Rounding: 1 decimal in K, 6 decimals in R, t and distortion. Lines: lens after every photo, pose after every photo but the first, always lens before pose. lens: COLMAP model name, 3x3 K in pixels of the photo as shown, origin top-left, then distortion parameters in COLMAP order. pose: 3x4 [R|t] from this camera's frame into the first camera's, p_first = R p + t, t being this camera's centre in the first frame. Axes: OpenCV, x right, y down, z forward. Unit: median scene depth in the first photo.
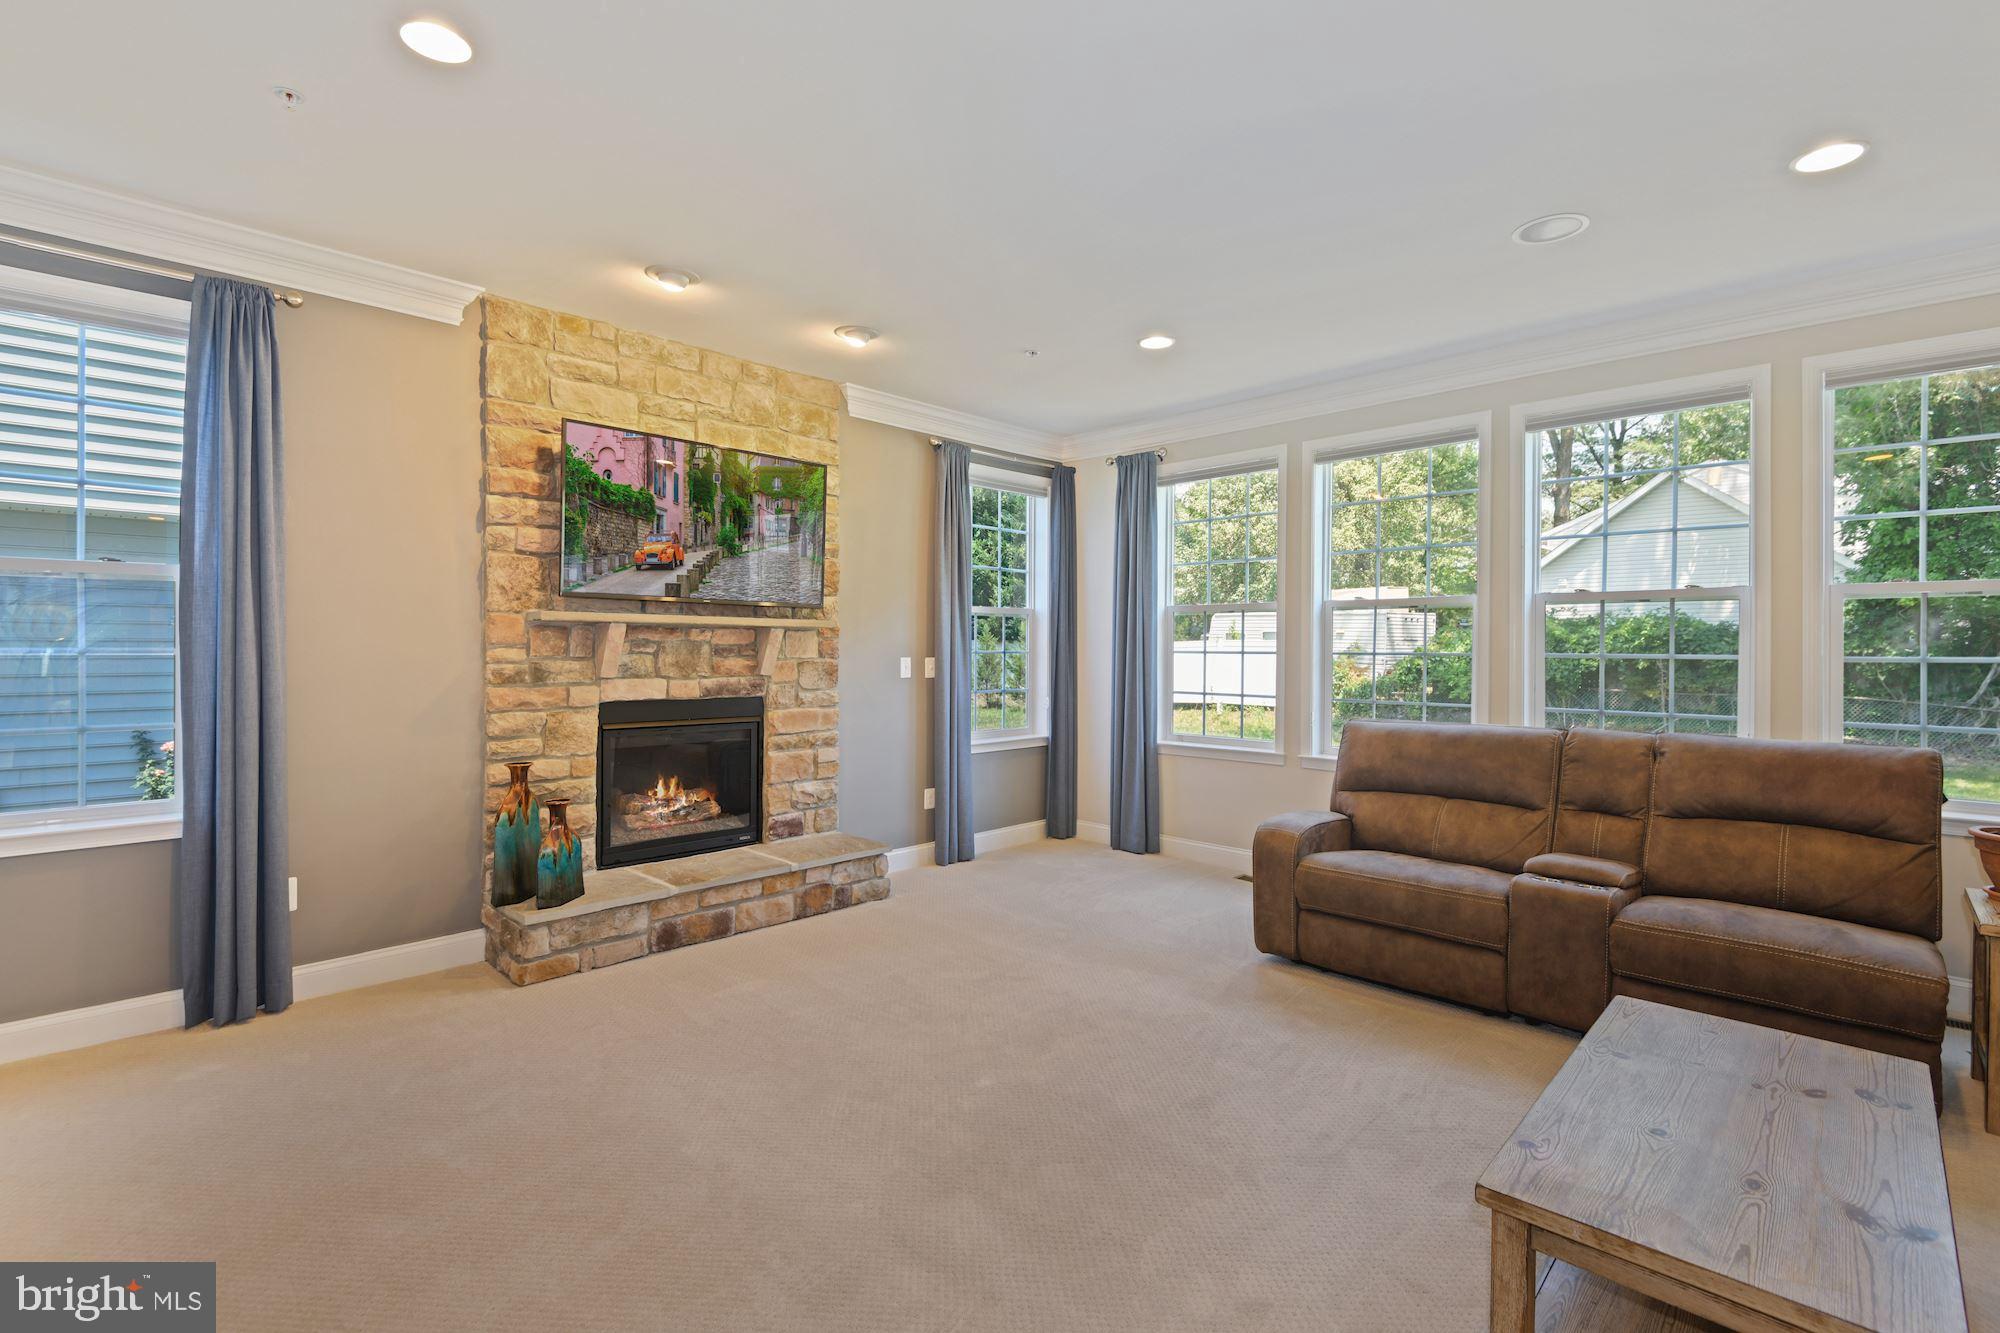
lens RADIAL K [[914.5, 0, 1000.0], [0, 914.5, 657.7], [0, 0, 1]] dist [0.002792, 0.000024]
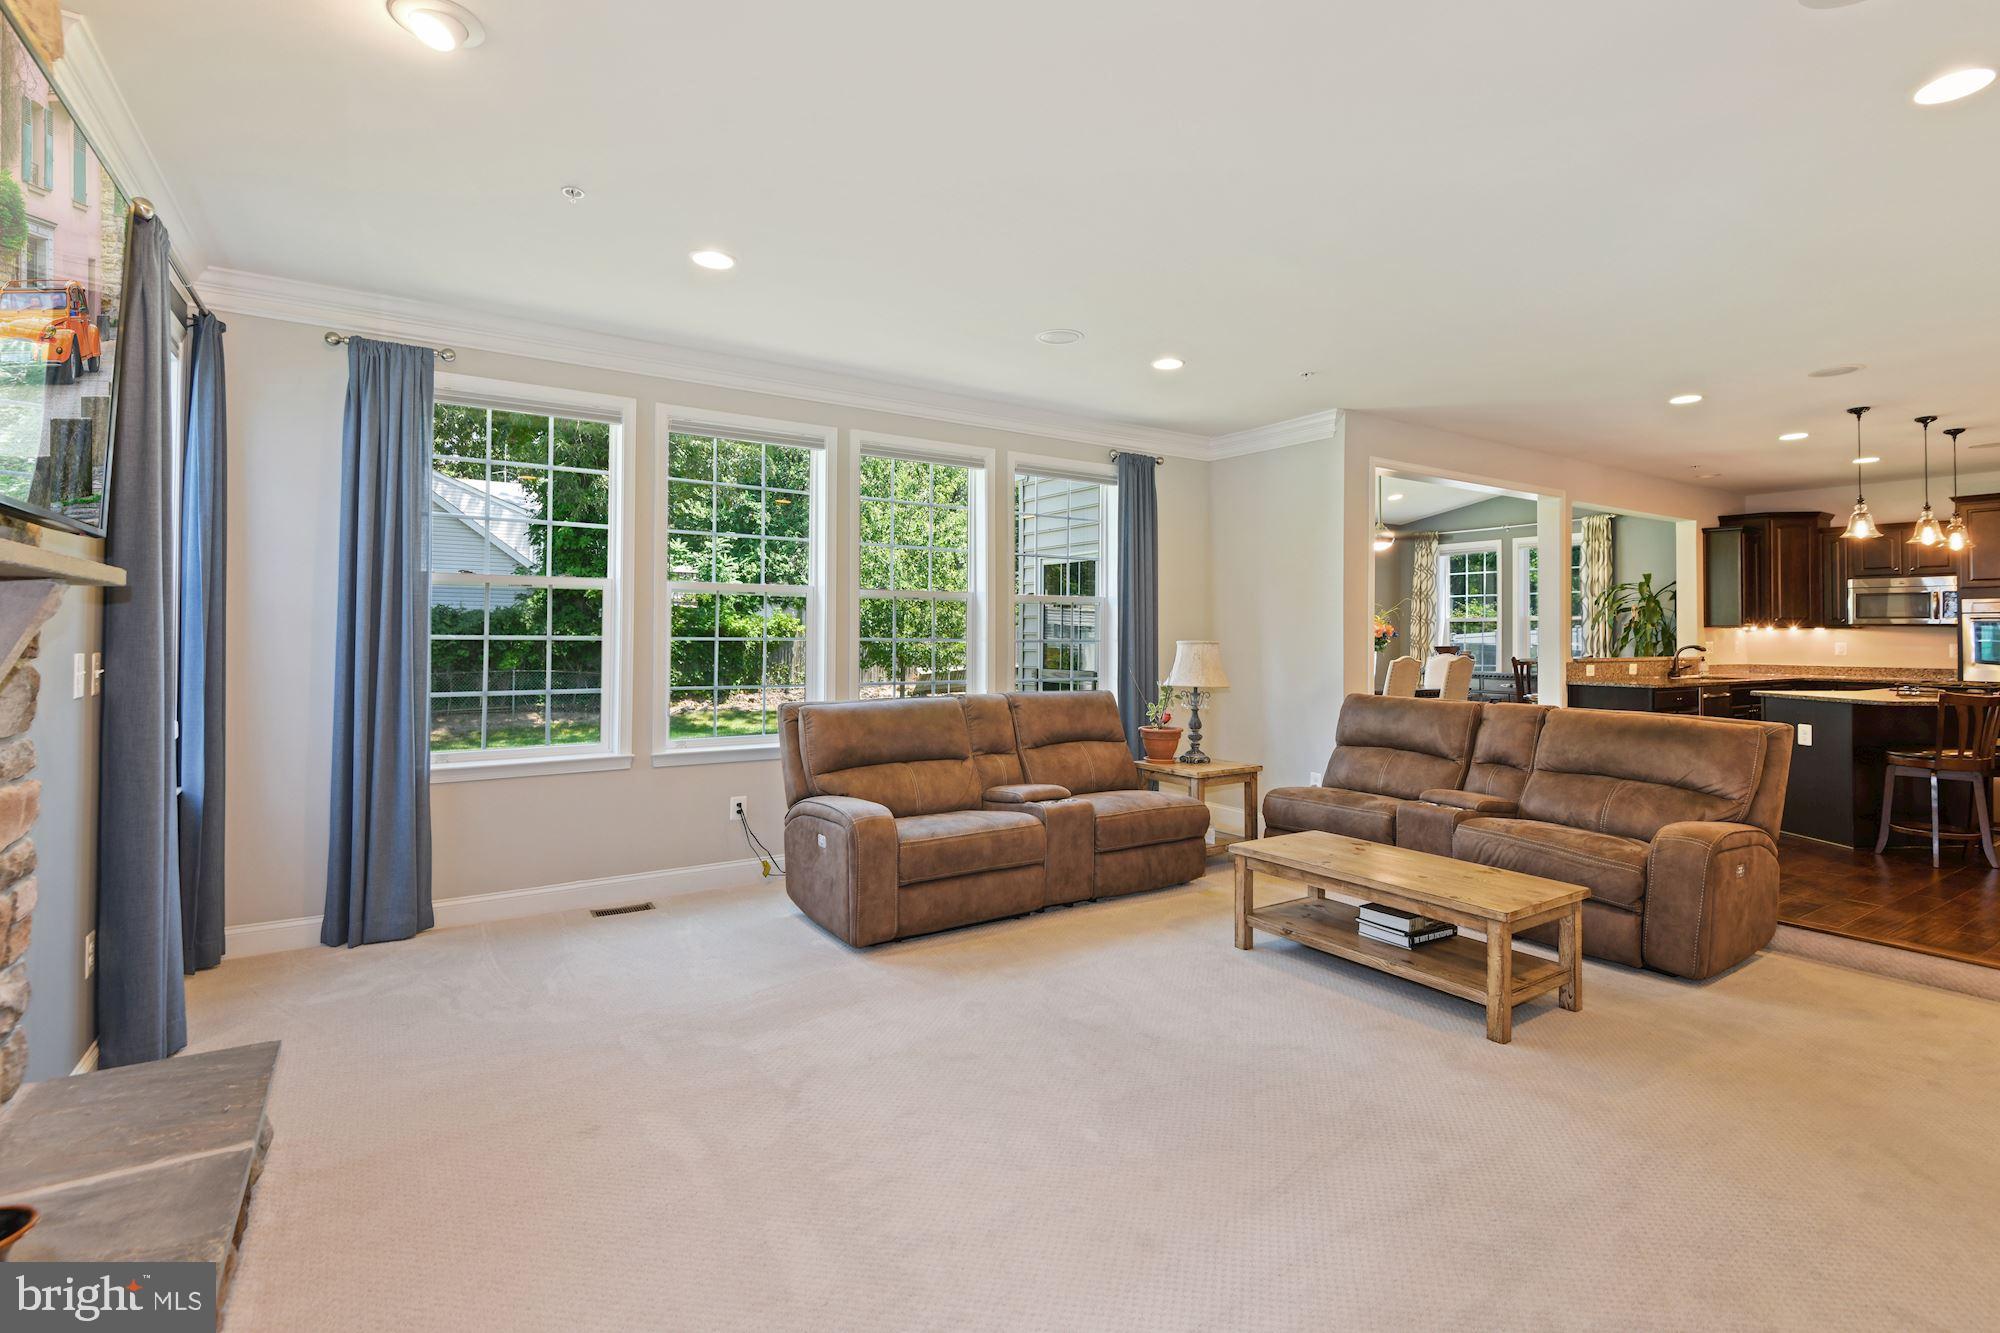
lens RADIAL K [[931.0, 0, 1006.2], [0, 931.0, 620.9], [0, 0, 1]] dist [0.000376, -0.000597]
pose [[0.197419, 0.007501, 0.980291, -0.676902], [0.006525, 0.999939, -0.008965, -0.016616], [-0.980298, 0.008166, 0.197357, 0.665921]]
